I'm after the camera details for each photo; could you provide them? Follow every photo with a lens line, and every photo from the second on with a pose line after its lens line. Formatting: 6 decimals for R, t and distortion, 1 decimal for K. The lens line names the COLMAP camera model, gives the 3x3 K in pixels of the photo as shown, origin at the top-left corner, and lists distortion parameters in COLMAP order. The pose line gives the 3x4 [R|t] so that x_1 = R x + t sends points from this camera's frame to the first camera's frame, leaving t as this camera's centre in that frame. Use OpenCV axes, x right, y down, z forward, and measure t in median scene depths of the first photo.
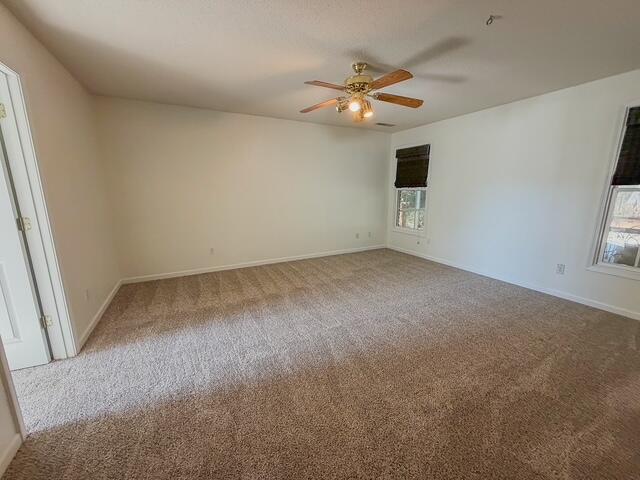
lens RADIAL K [[256.0, 0, 316.7], [0, 256.0, 238.3], [0, 0, 1]] dist [0.001939, -0.000139]
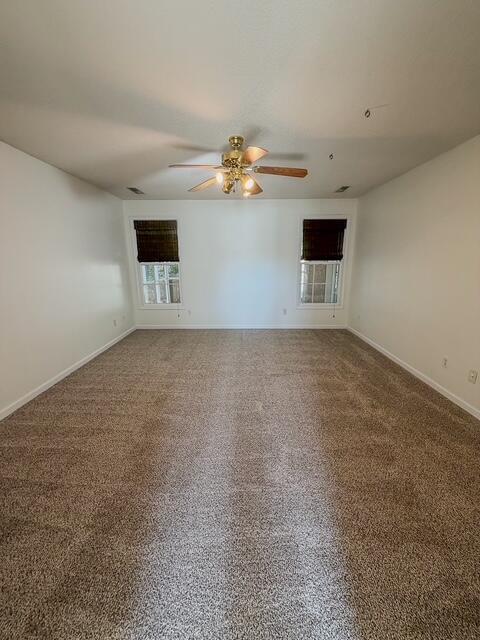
lens RADIAL K [[256.0, 0, 239.1], [0, 256.0, 320.6], [0, 0, 1]] dist [0.001939, -0.000139]
pose [[0.474467, -0.213767, 0.853923, -0.403292], [0.172676, 0.973821, 0.147838, -0.079274], [-0.863171, 0.077308, 0.498958, 0.289532]]
